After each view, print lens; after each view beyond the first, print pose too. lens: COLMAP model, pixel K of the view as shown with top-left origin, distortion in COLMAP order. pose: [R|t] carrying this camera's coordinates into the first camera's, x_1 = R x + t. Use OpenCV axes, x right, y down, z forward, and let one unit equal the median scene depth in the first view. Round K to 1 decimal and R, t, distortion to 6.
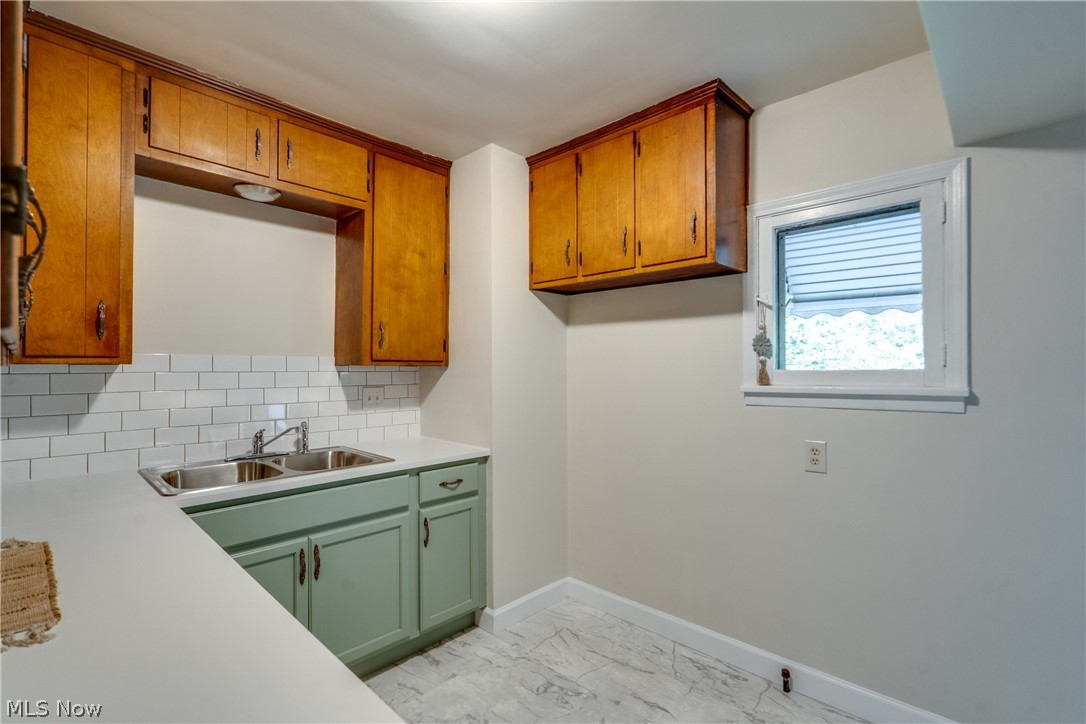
lens RADIAL K [[509.6, 0, 546.0], [0, 509.6, 360.5], [0, 0, 1]] dist [-0.001478, 0.000320]
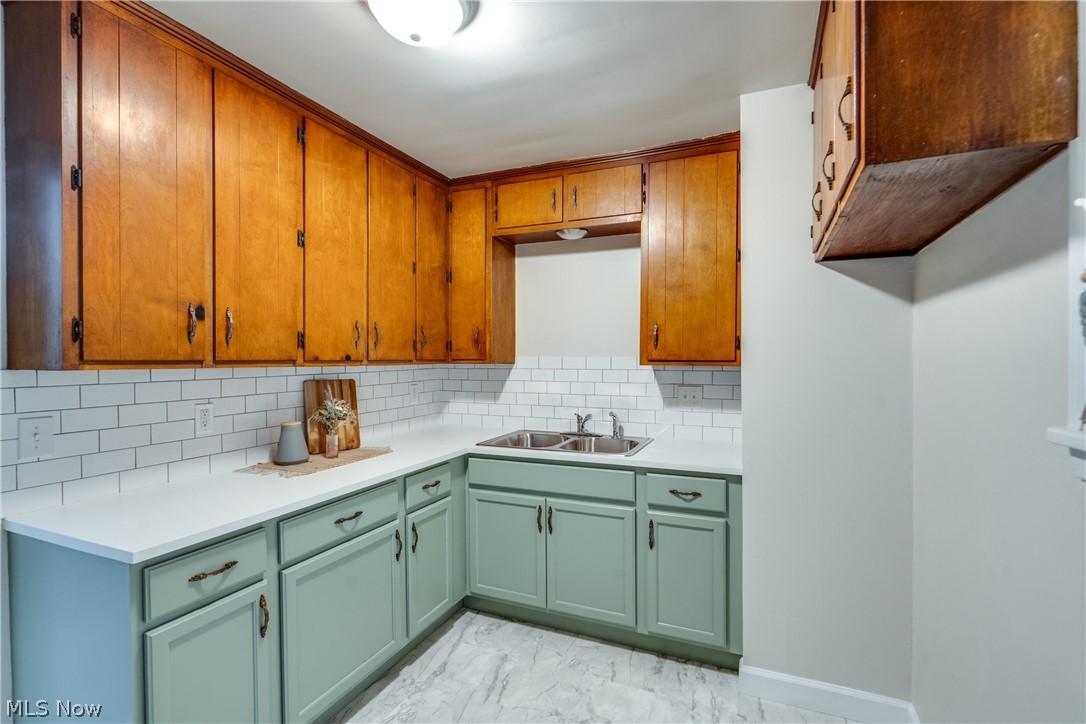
lens RADIAL K [[502.7, 0, 557.5], [0, 502.7, 360.5], [0, 0, 1]] dist [0.001064, 0.001141]
pose [[0.343141, 0.003296, -0.939278, 0.616475], [0.010013, 0.999924, 0.007167, -0.010498], [0.939230, -0.011864, 0.343082, 0.491904]]
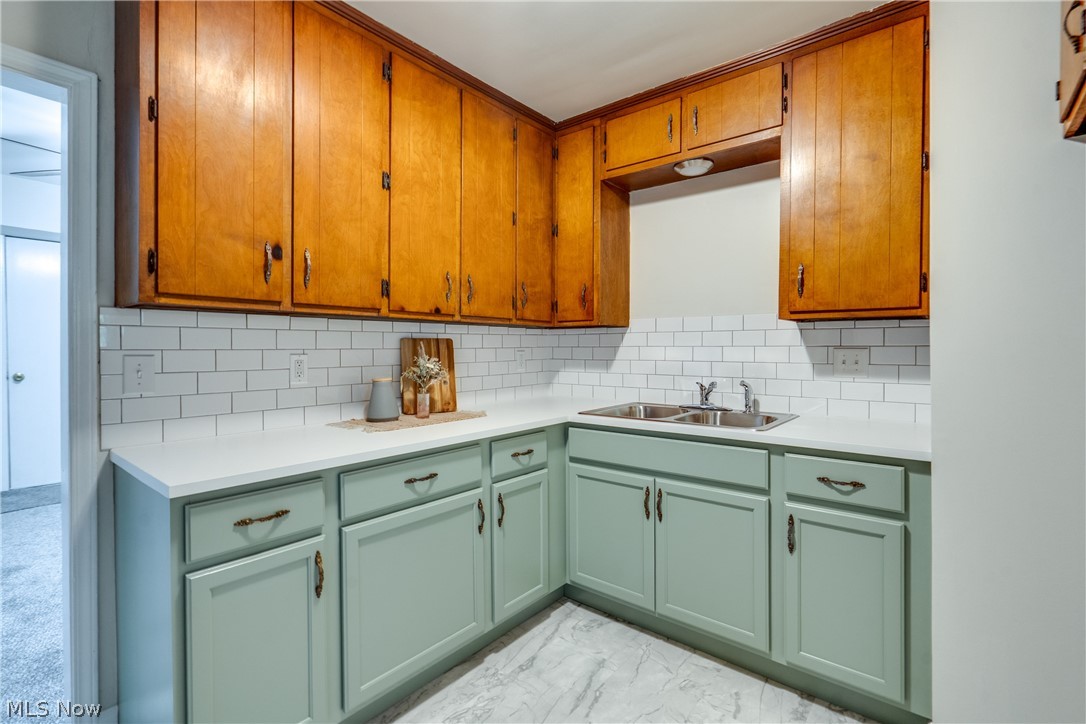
lens RADIAL K [[502.7, 0, 559.6], [0, 502.7, 352.3], [0, 0, 1]] dist [0.000322, 0.001642]
pose [[0.069862, -0.000043, -0.997557, 0.478696], [0.007148, 0.999974, 0.000458, 0.065362], [0.997531, -0.007162, 0.069860, 0.603480]]
